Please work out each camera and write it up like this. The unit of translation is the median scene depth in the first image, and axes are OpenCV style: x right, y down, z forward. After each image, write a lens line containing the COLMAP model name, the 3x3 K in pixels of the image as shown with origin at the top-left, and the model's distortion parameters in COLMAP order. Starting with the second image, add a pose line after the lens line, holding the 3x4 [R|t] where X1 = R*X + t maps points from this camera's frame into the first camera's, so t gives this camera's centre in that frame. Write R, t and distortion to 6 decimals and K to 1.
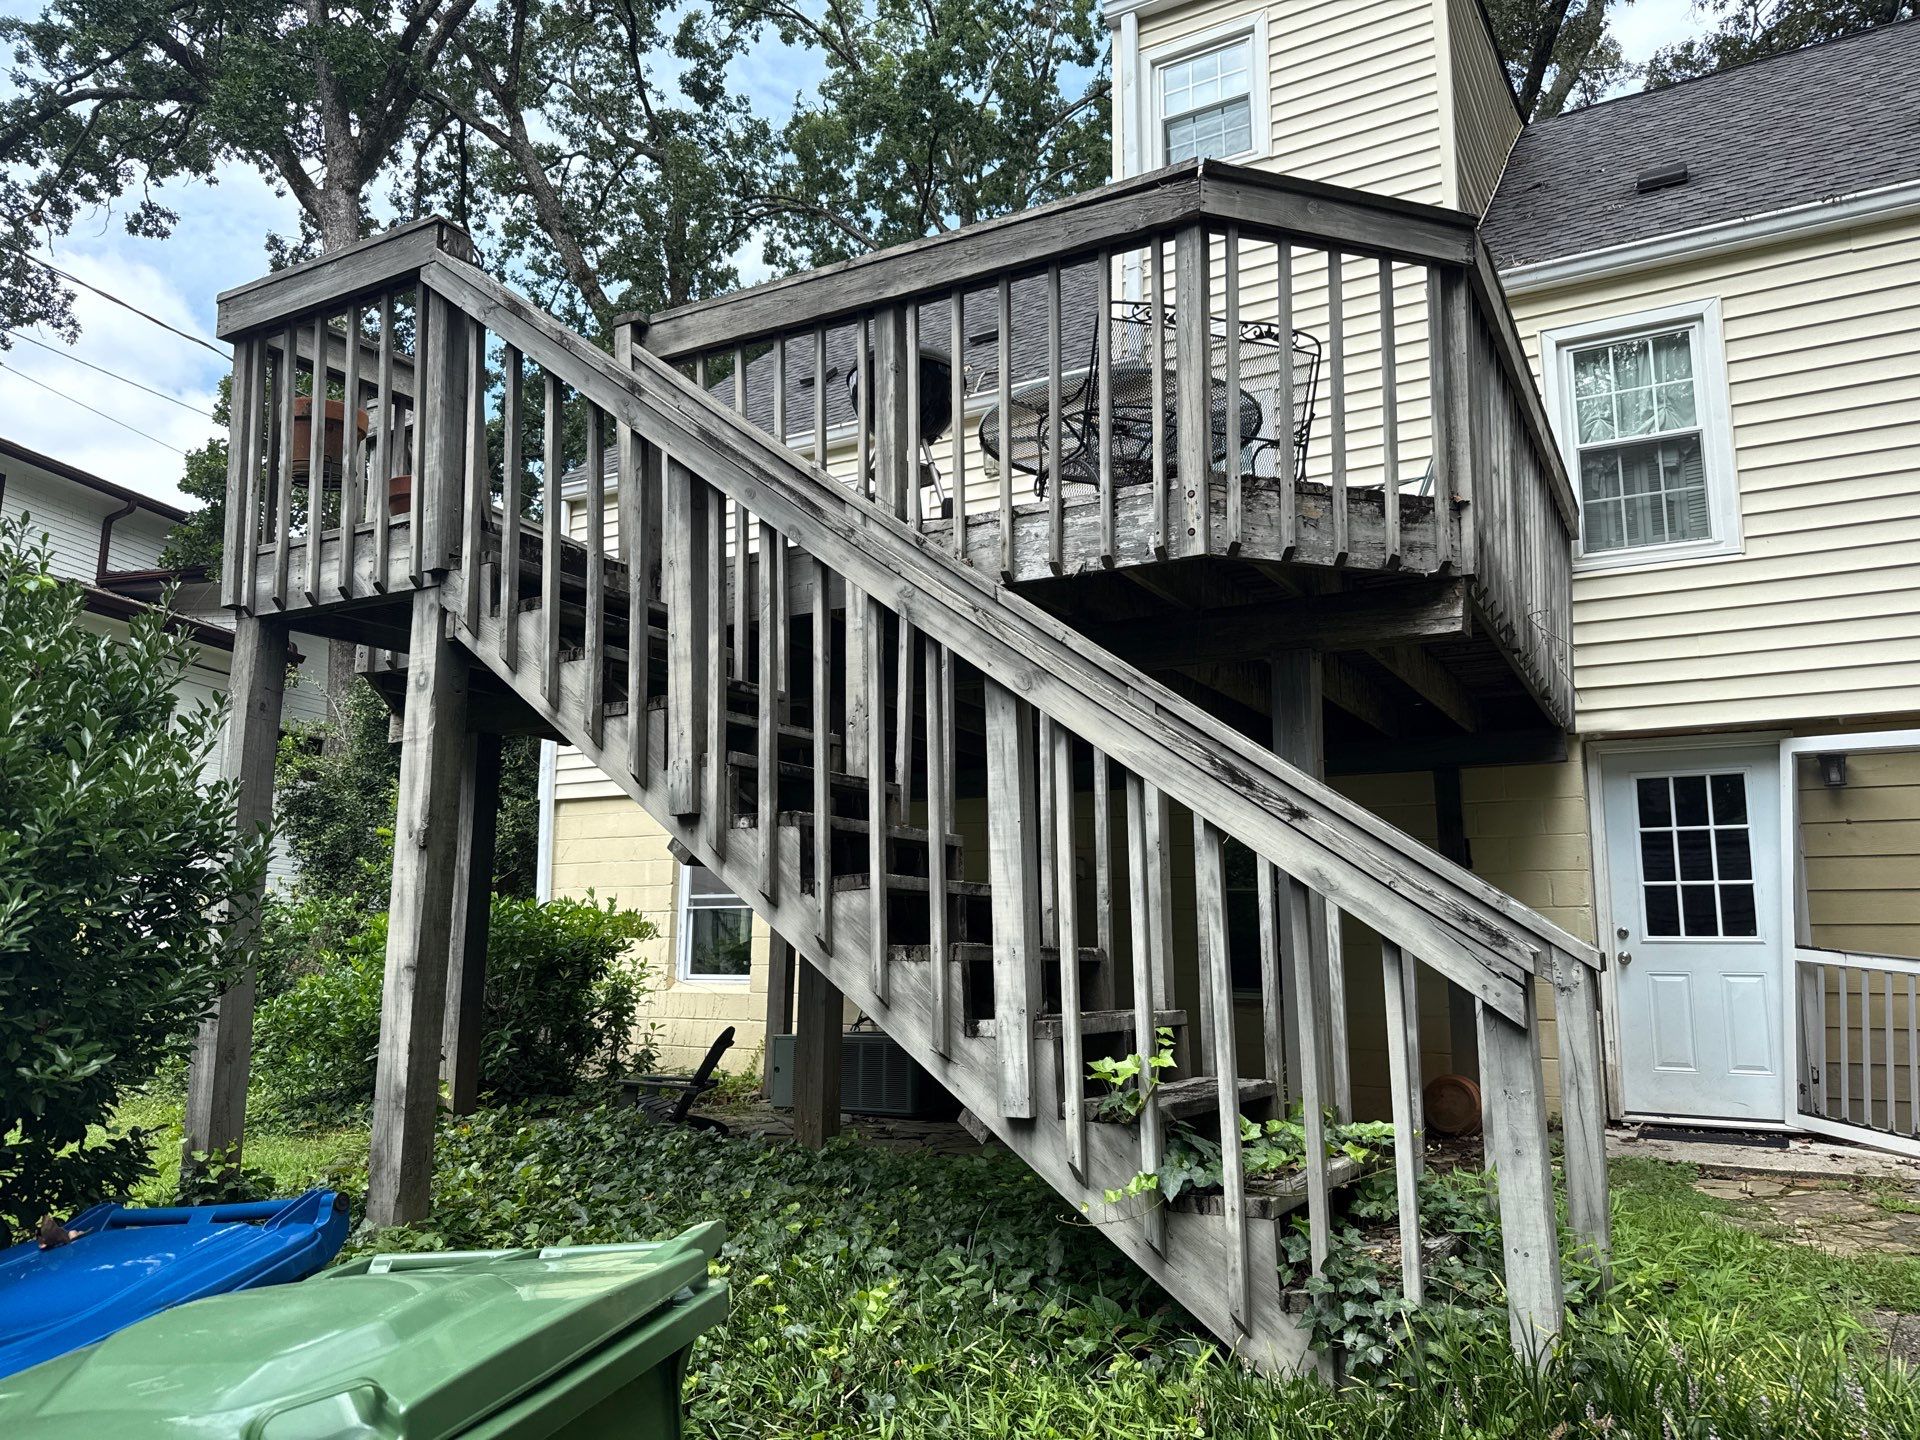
lens RADIAL K [[1332.5, 0, 960.3], [0, 1332.5, 726.7], [0, 0, 1]] dist [0.031769, -0.042307]
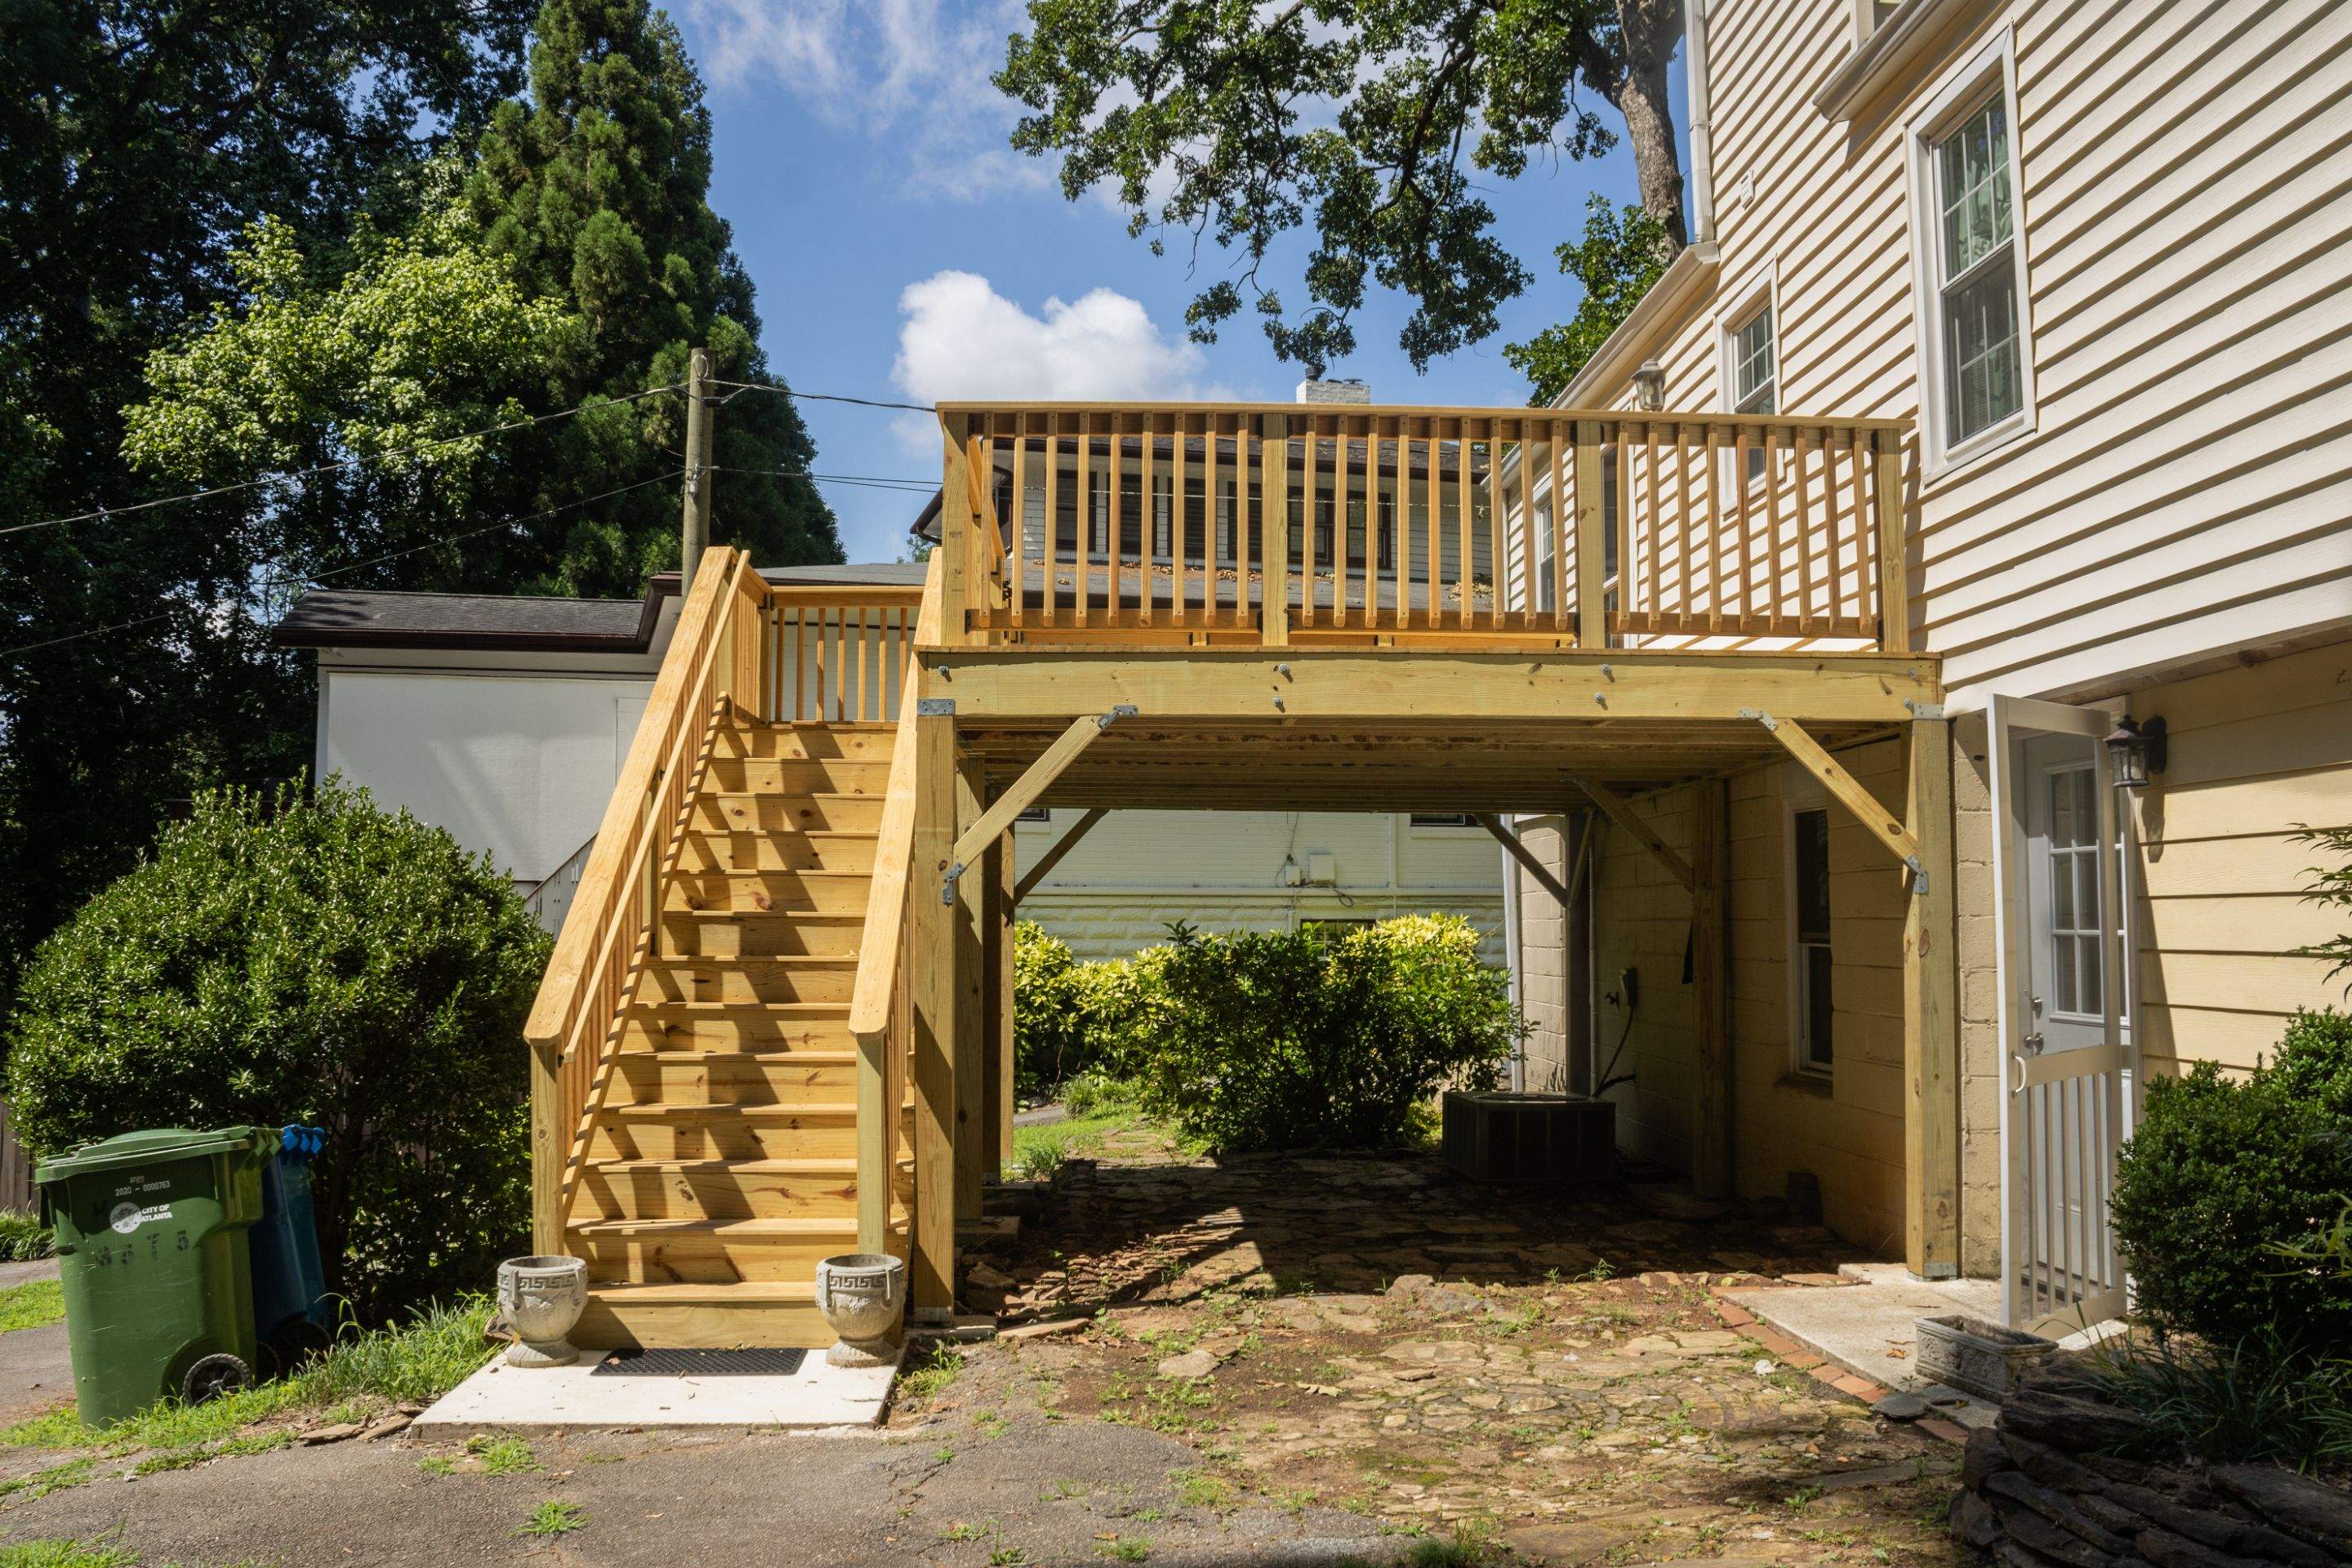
lens RADIAL K [[1952.1, 0, 1176.0], [0, 1952.1, 784.0], [0, 0, 1]] dist [-0.123088, 0.015177]
pose [[0.529213, -0.067811, -0.845775, 1.082373], [0.143590, 0.989582, 0.010505, -0.028592], [0.836251, -0.127004, 0.533436, 0.139138]]
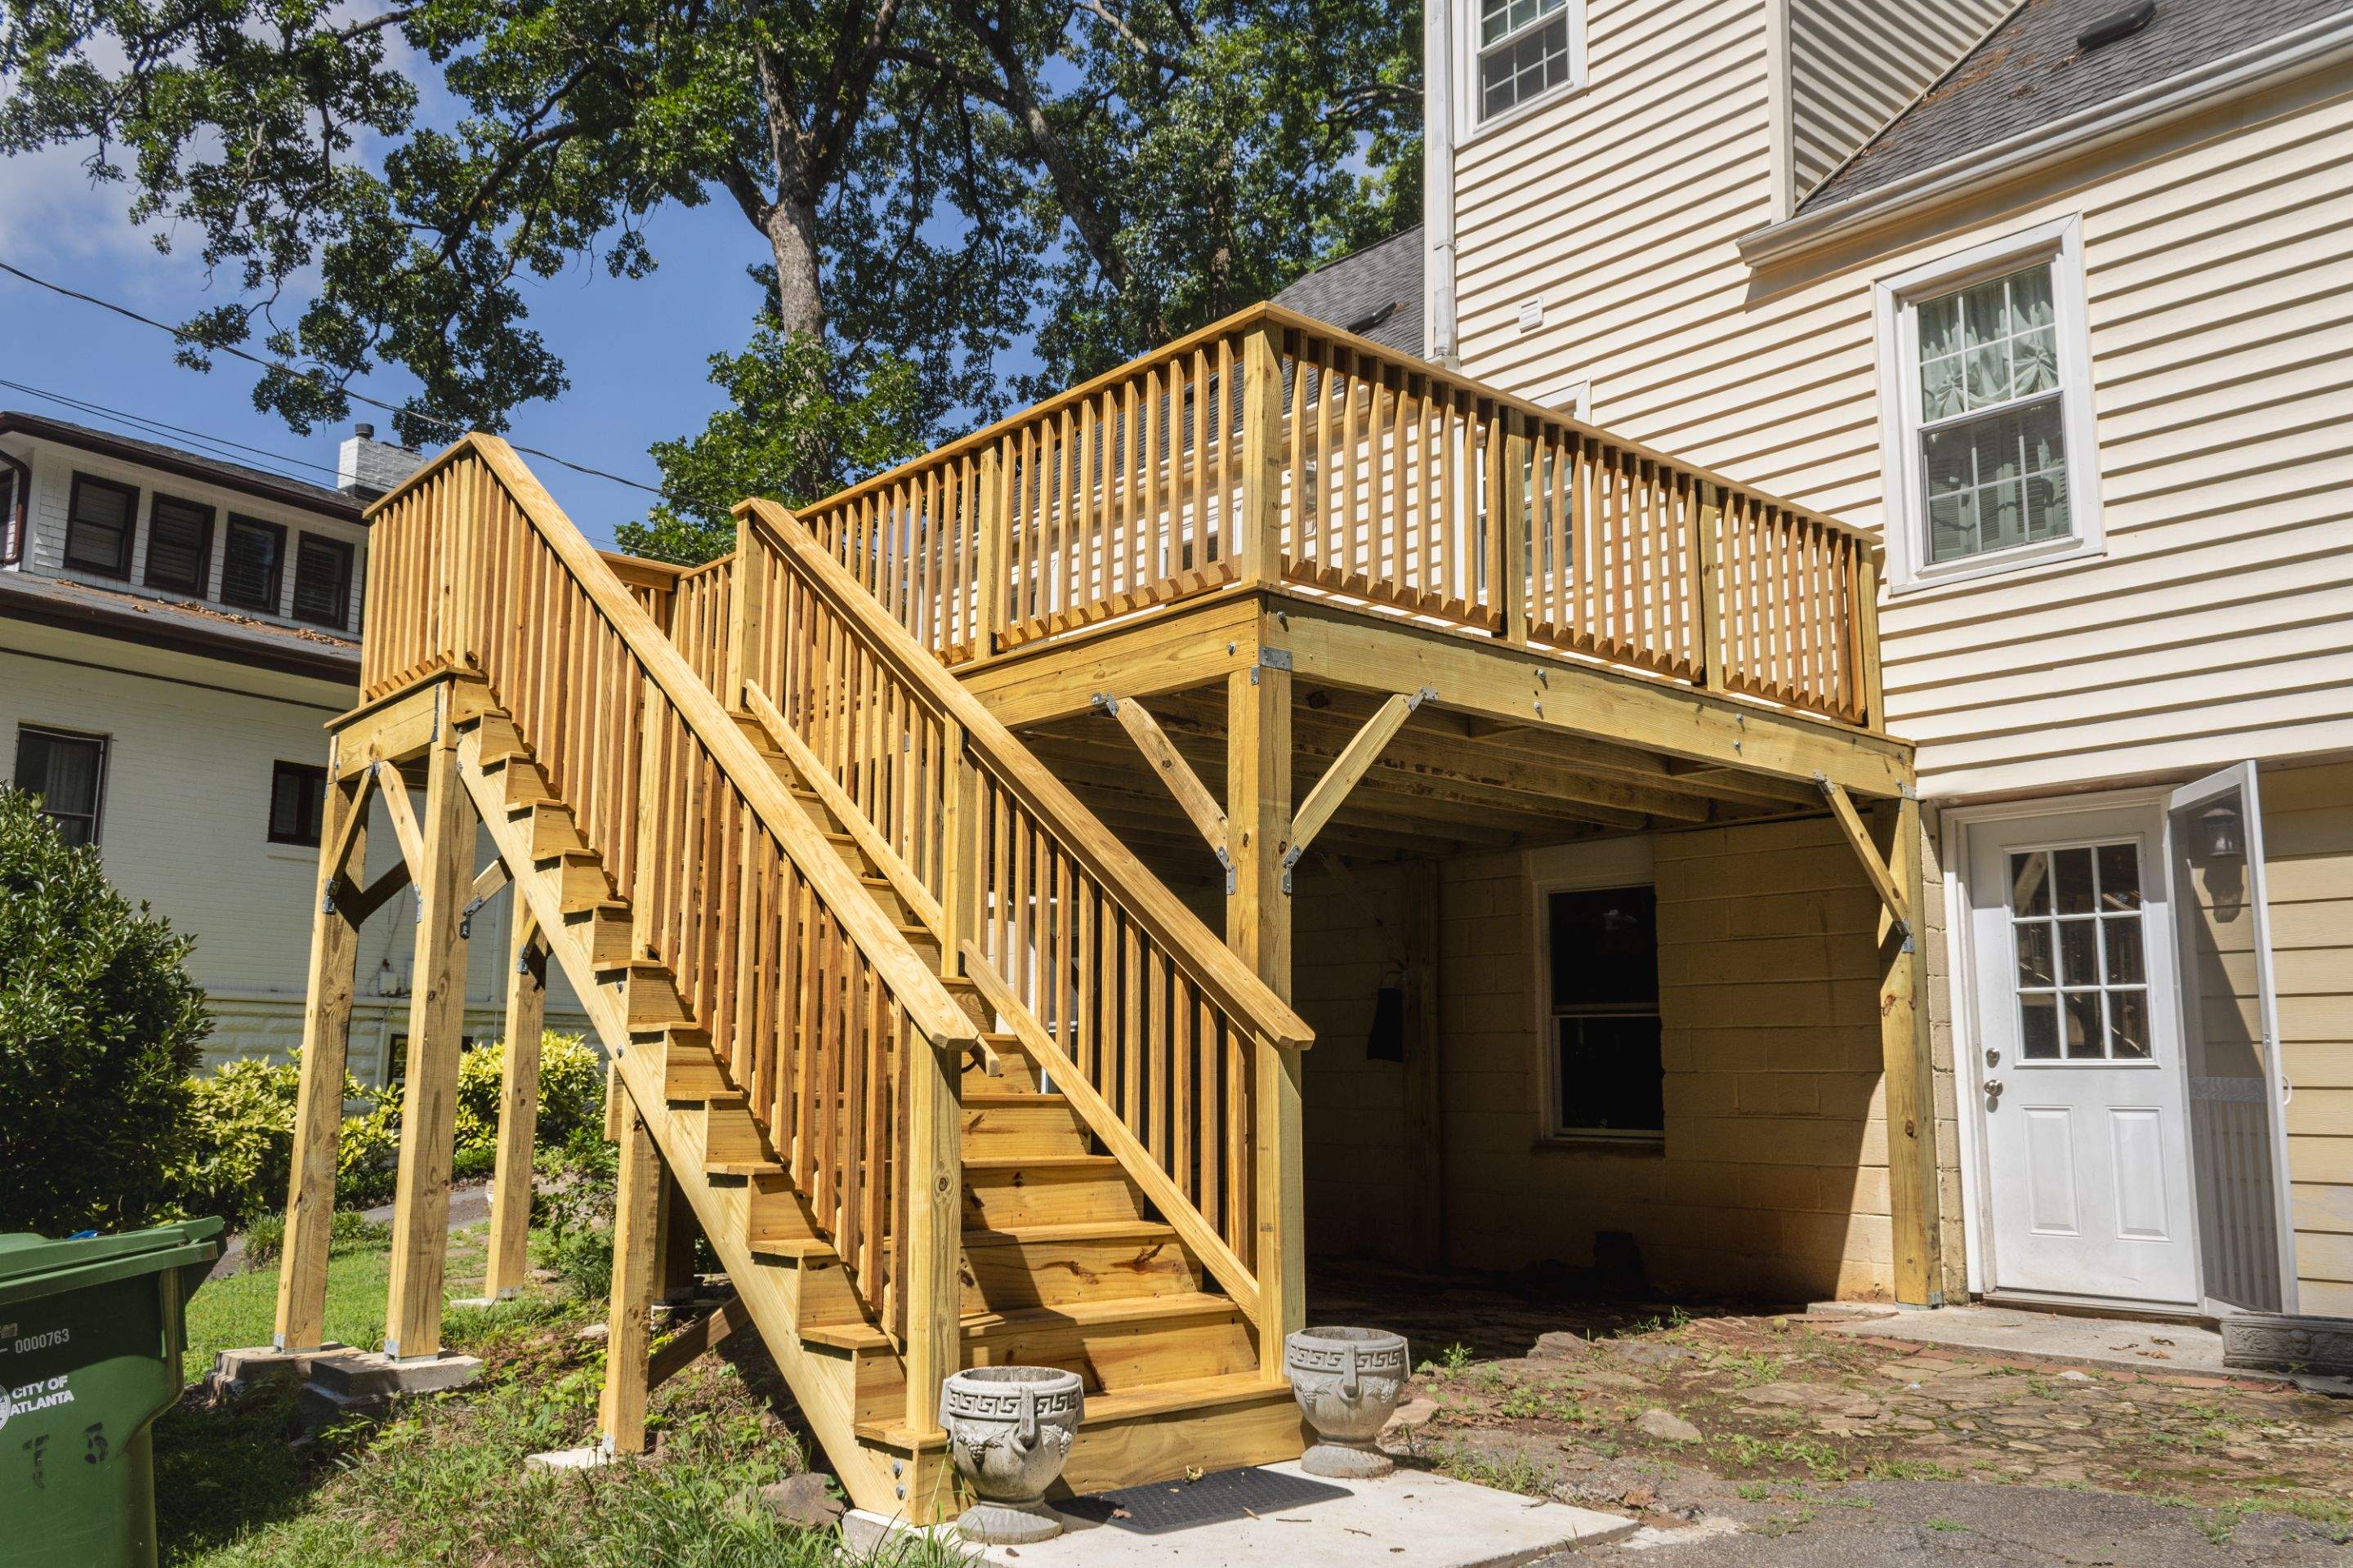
lens RADIAL K [[1884.0, 0, 1145.5], [0, 1884.0, 795.4], [0, 0, 1]] dist [0.058417, -0.081293]
pose [[0.937975, -0.052296, -0.342737, 0.419798], [0.053691, 0.998543, -0.005423, -0.015362], [0.342521, -0.013316, 0.939416, -0.191014]]
